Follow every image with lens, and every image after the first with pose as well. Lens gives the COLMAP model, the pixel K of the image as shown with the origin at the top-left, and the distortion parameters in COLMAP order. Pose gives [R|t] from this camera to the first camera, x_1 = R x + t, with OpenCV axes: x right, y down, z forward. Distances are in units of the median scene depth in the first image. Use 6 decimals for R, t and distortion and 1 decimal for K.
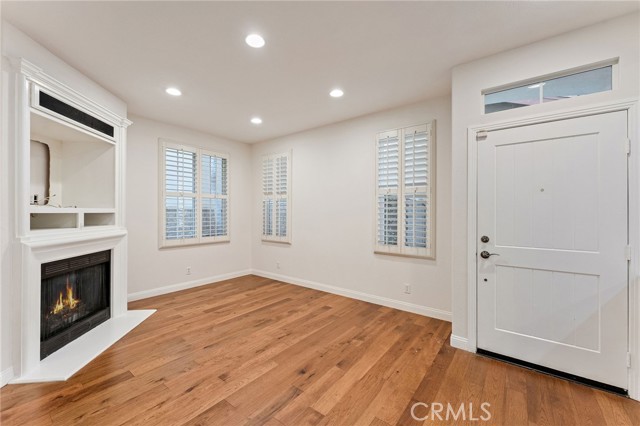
lens RADIAL K [[261.3, 0, 317.4], [0, 261.3, 207.9], [0, 0, 1]] dist [-0.003043, -0.000293]
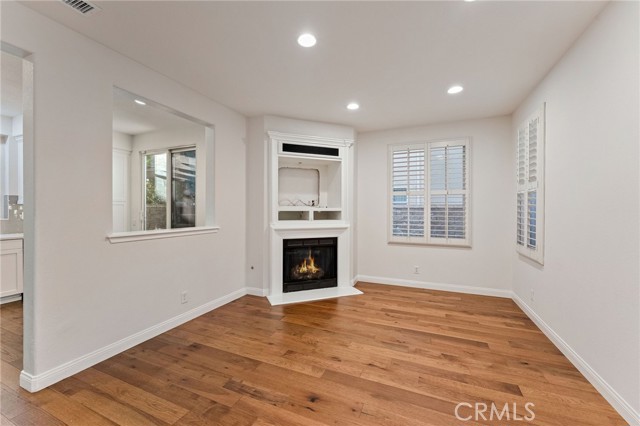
lens RADIAL K [[257.9, 0, 314.5], [0, 257.9, 211.1], [0, 0, 1]] dist [-0.001359, 0.000162]
pose [[0.240987, 0.000203, -0.970528, 0.503949], [0.014327, 0.999890, 0.003766, 0.012033], [0.970423, -0.014812, 0.240958, 0.545106]]
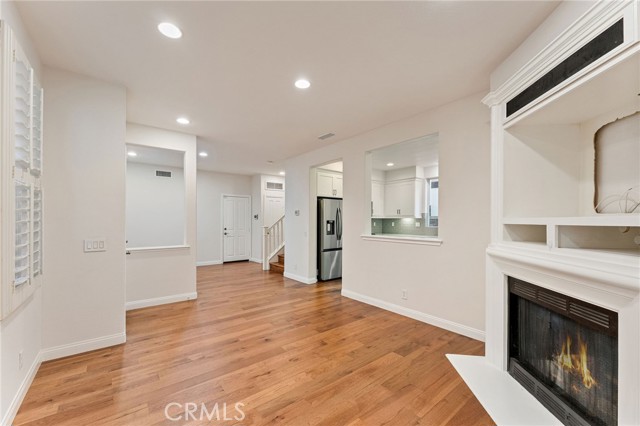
lens RADIAL K [[259.0, 0, 313.5], [0, 259.0, 220.1], [0, 0, 1]] dist [-0.000176, -0.000055]
pose [[-0.970017, -0.010509, 0.242810, -0.405627], [-0.014485, 0.999789, -0.014598, 0.020729], [-0.242605, -0.017678, -0.969964, 1.502384]]
